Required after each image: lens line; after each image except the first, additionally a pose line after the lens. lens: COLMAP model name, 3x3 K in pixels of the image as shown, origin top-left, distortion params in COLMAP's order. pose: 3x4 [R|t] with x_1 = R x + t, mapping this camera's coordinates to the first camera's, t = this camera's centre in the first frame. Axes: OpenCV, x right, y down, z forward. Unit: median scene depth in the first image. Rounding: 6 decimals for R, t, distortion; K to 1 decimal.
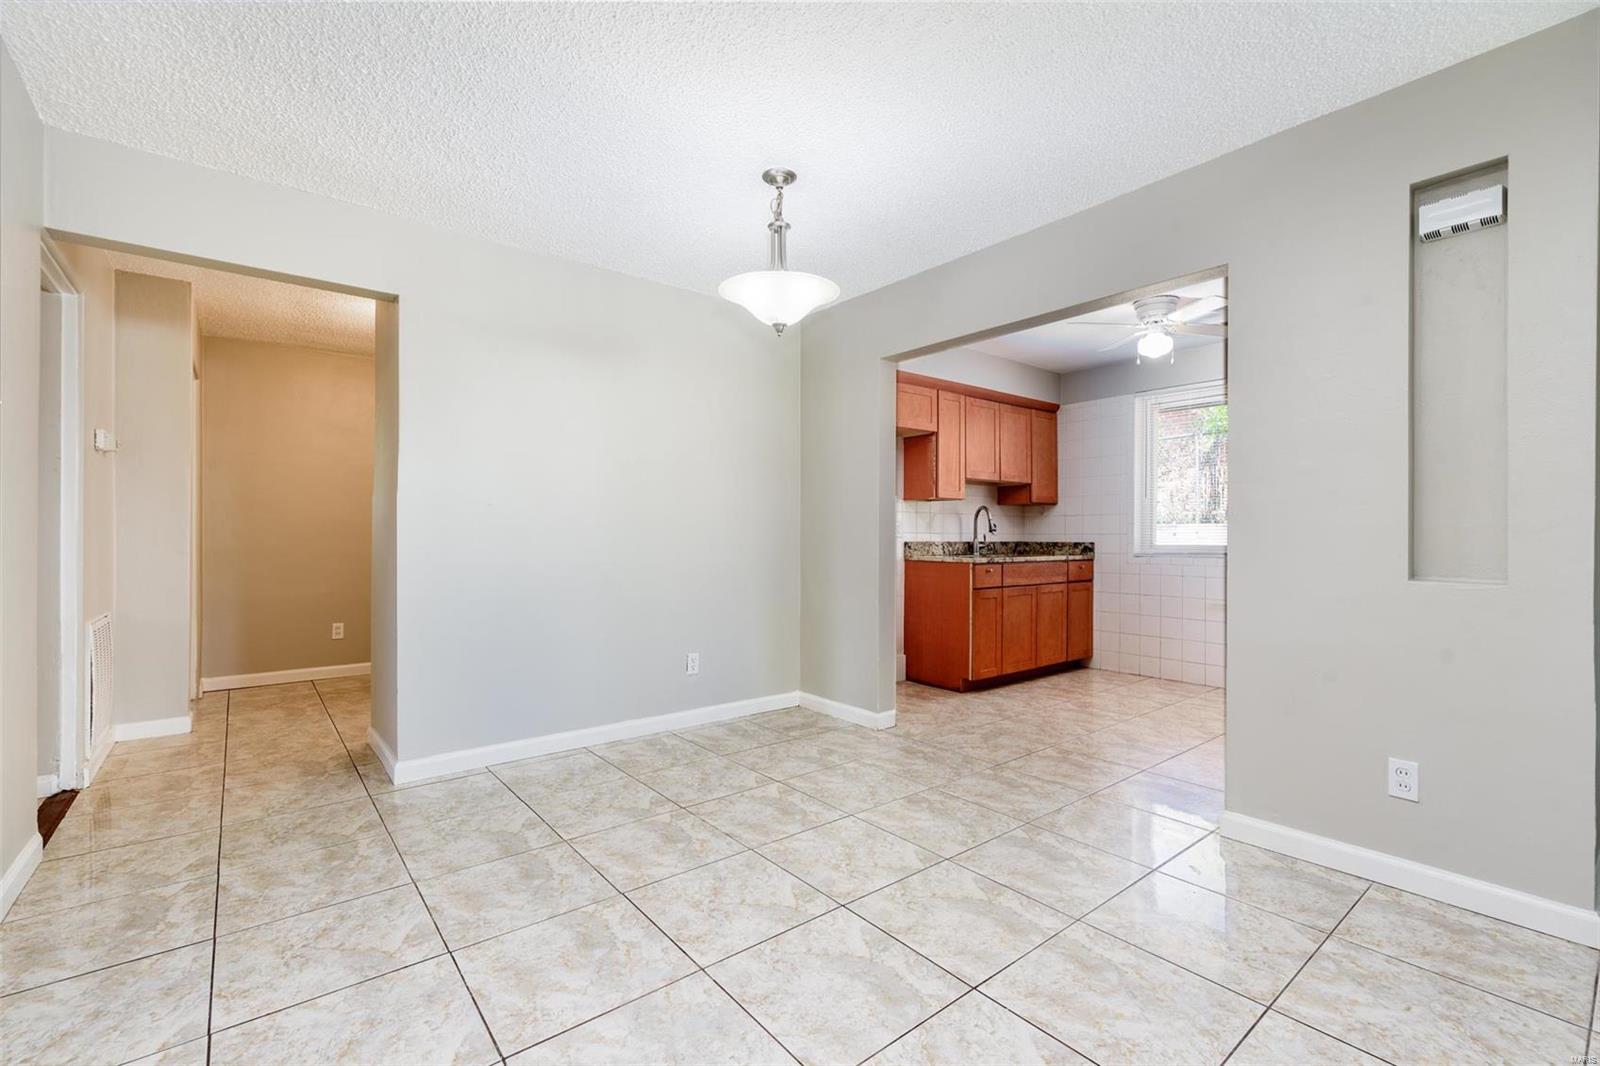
lens RADIAL K [[702.0, 0, 794.2], [0, 702.0, 526.6], [0, 0, 1]] dist [0.006706, -0.000819]
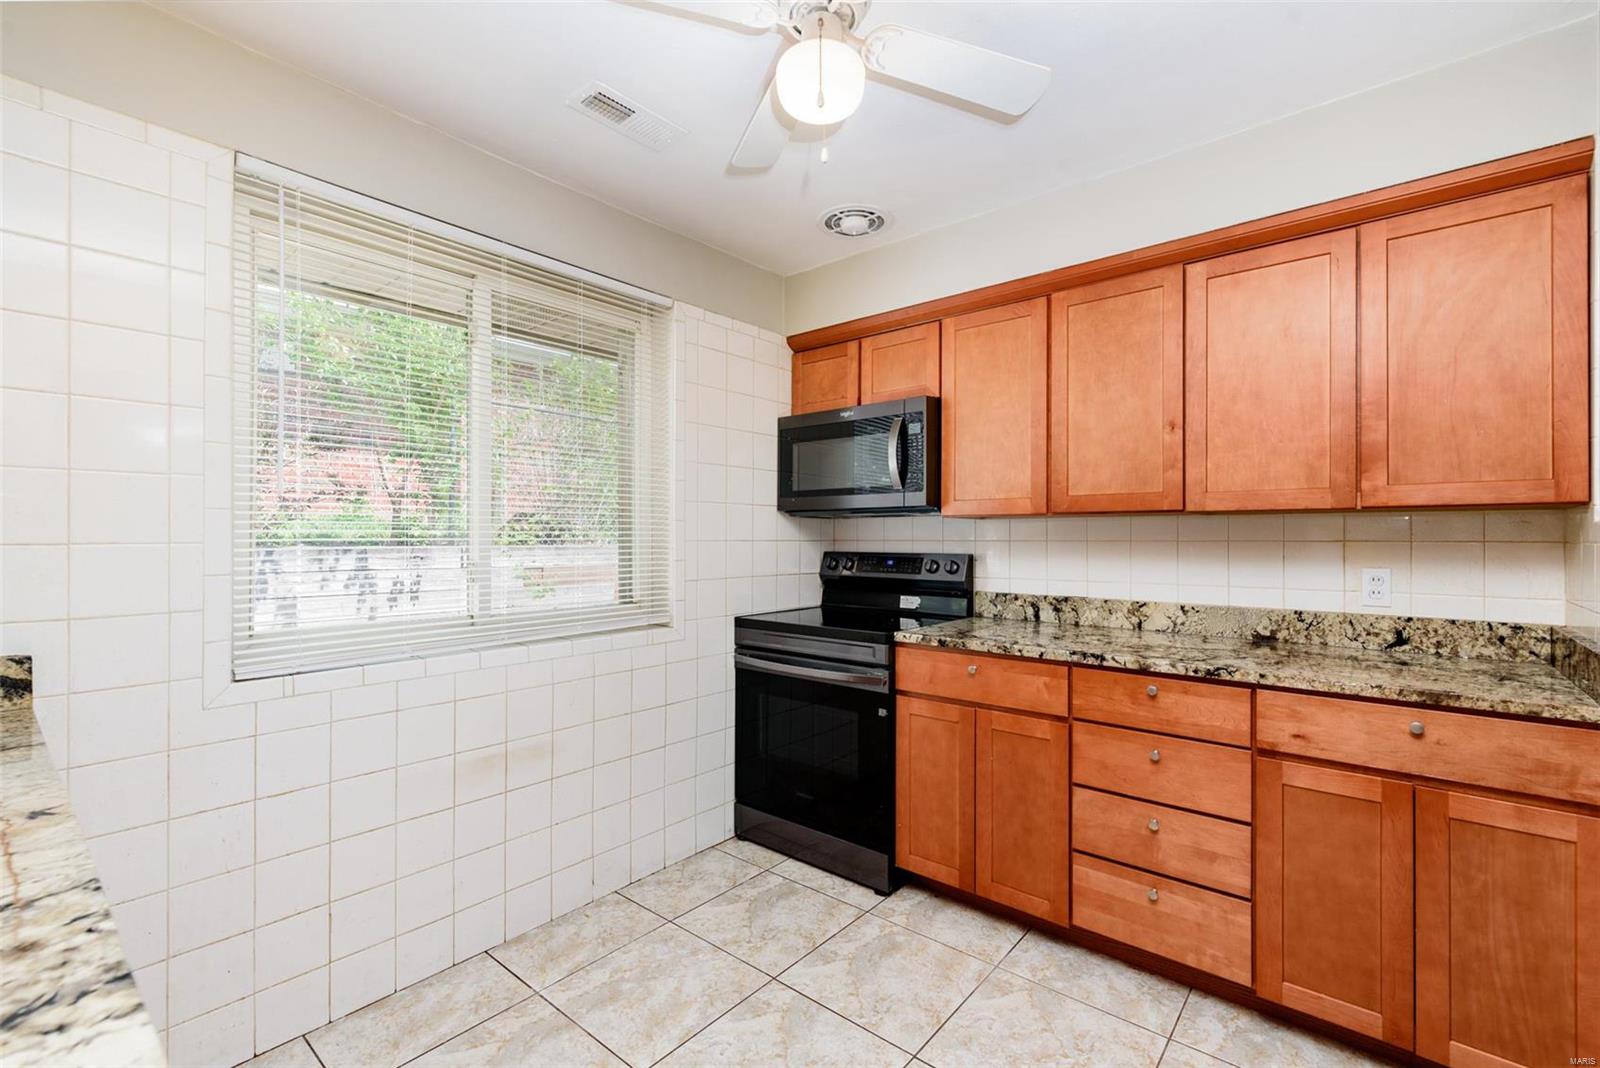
lens RADIAL K [[702.0, 0, 801.5], [0, 702.0, 534.6], [0, 0, 1]] dist [0.006706, -0.000819]
pose [[-0.210295, 0.006017, 0.977620, 0.214887], [-0.013071, 0.999874, -0.008966, -0.037449], [-0.977551, -0.014664, -0.210189, 1.355134]]
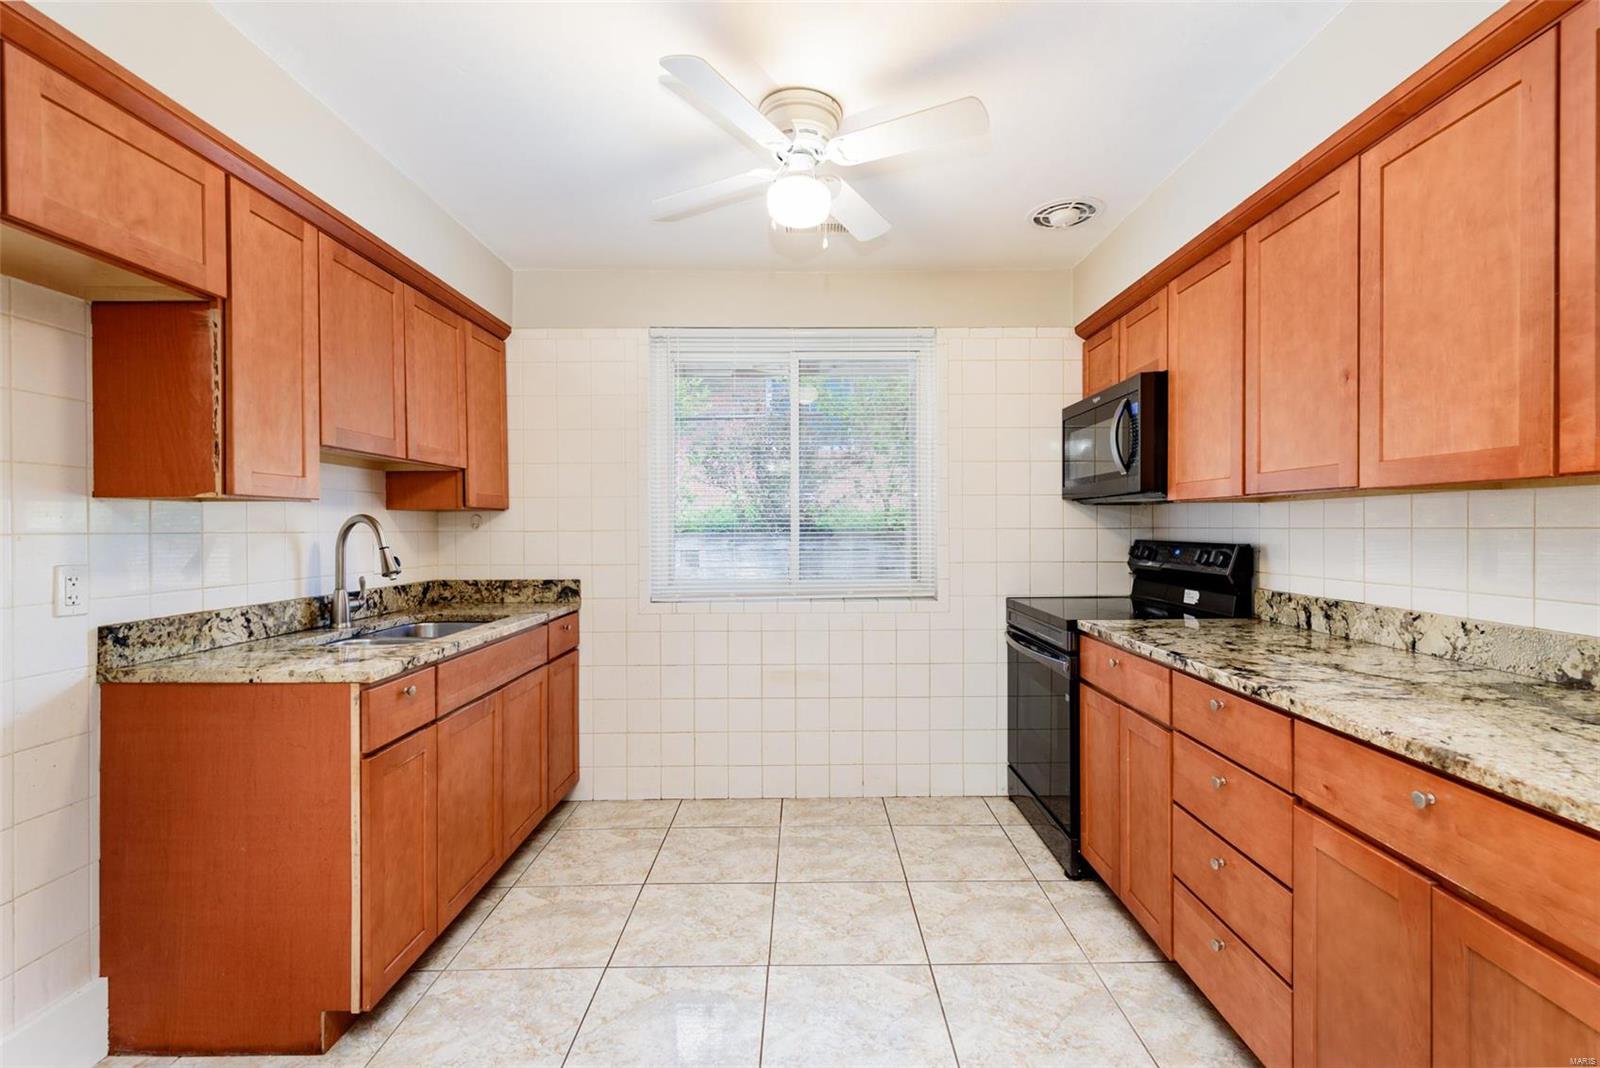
lens RADIAL K [[702.0, 0, 813.6], [0, 702.0, 530.1], [0, 0, 1]] dist [0.006706, -0.000819]
pose [[0.611386, -0.005760, 0.791312, 0.161858], [-0.006519, 0.999903, 0.012315, -0.044528], [-0.791306, -0.012688, 0.611289, 0.868144]]
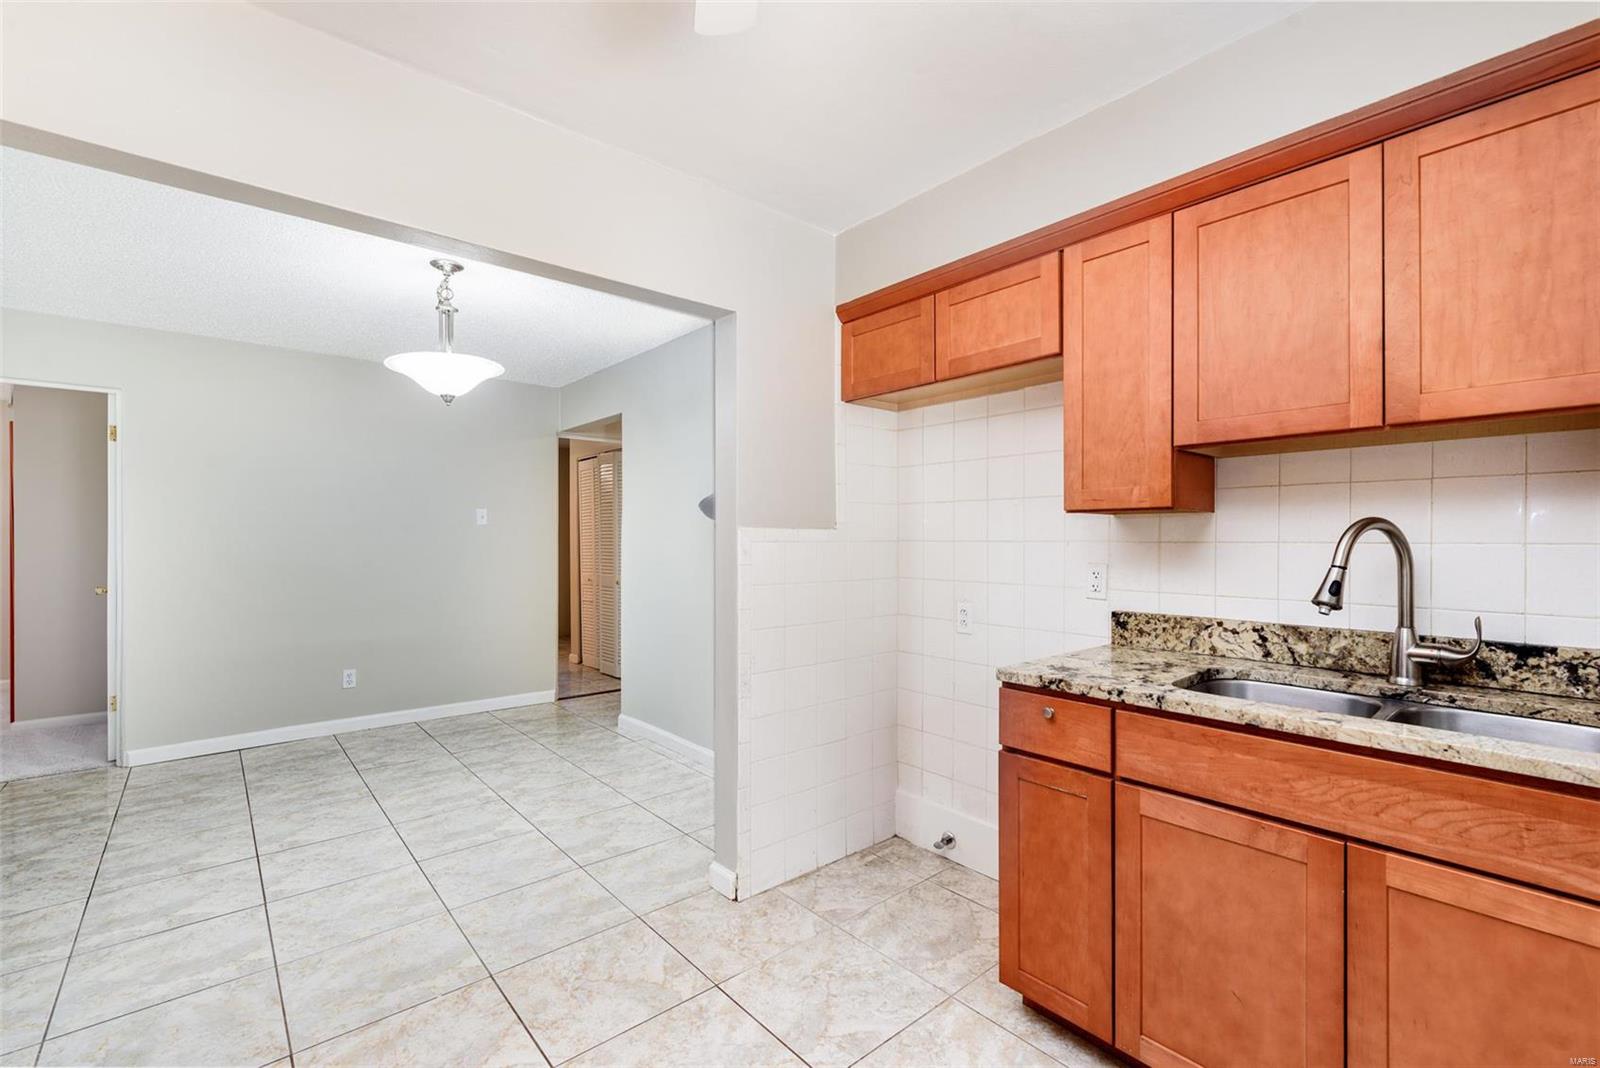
lens RADIAL K [[702.0, 0, 799.5], [0, 702.0, 534.8], [0, 0, 1]] dist [0.006706, -0.000819]
pose [[0.035158, -0.005827, -0.999365, 0.927347], [0.014247, 0.999884, -0.005329, -0.039402], [0.999280, -0.014051, 0.035237, 1.263125]]
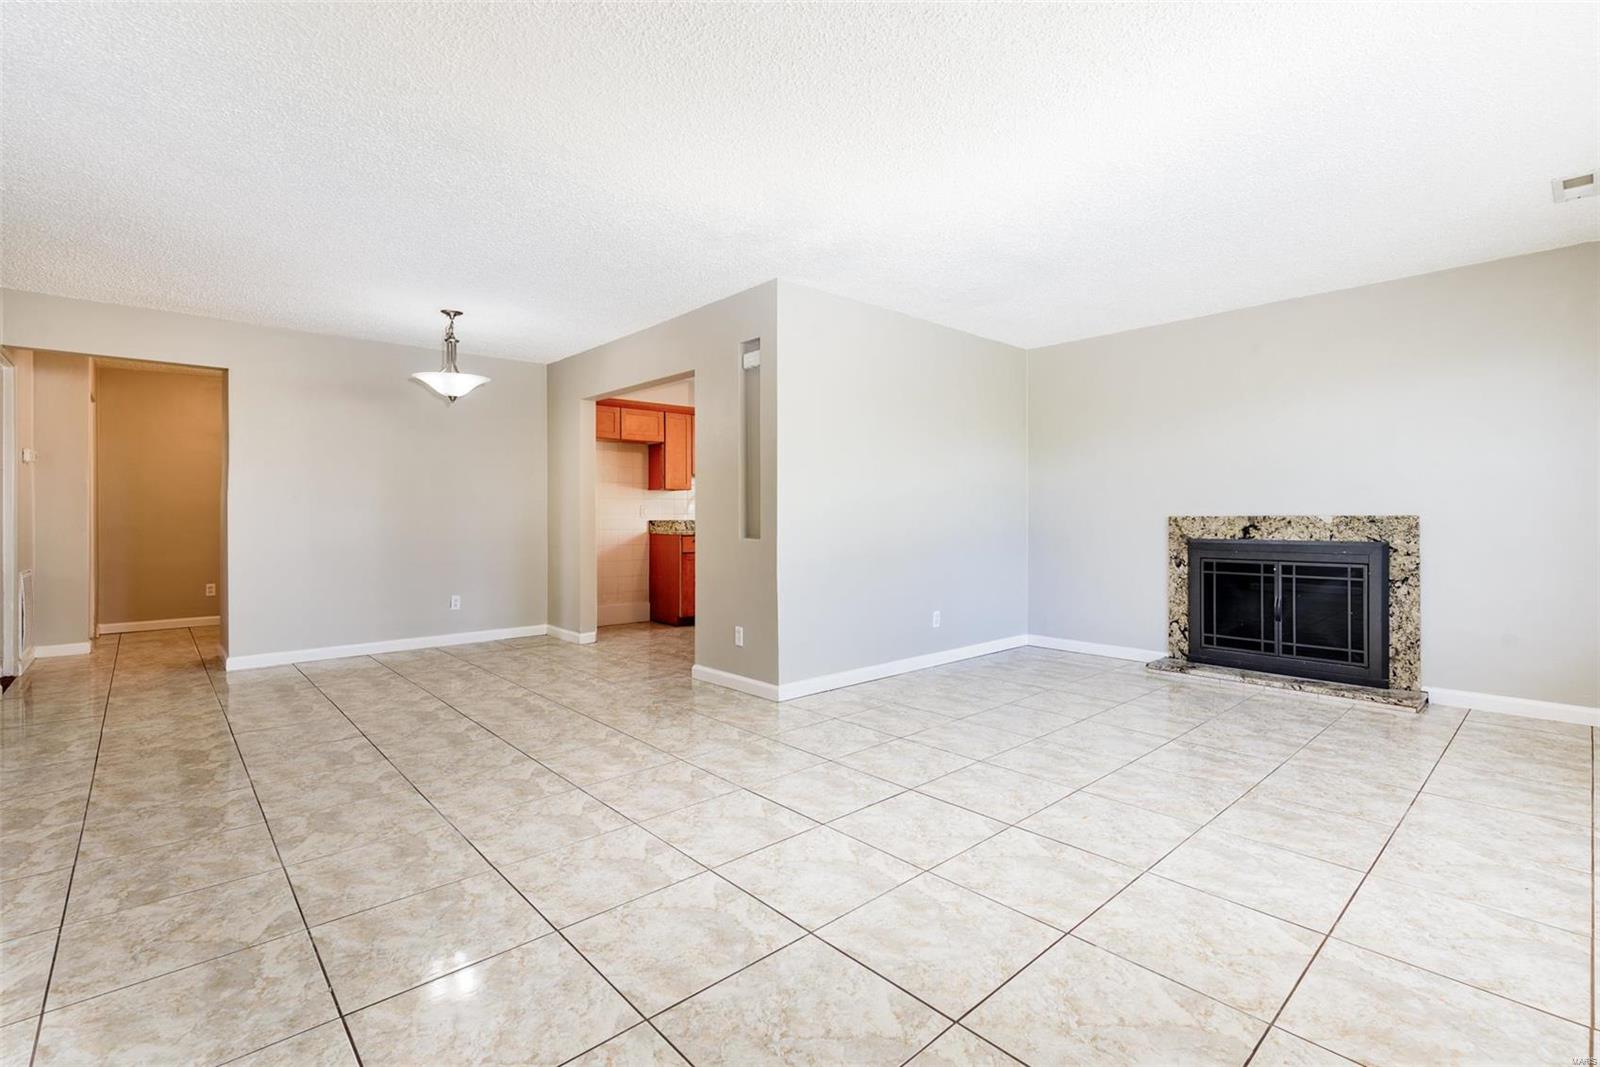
lens RADIAL K [[702.0, 0, 799.2], [0, 702.0, 507.1], [0, 0, 1]] dist [0.006706, -0.000819]
pose [[0.996702, -0.001709, 0.081128, 0.587595], [0.001509, 0.999996, 0.002522, -0.012328], [-0.081132, -0.002391, 0.996700, -0.691633]]
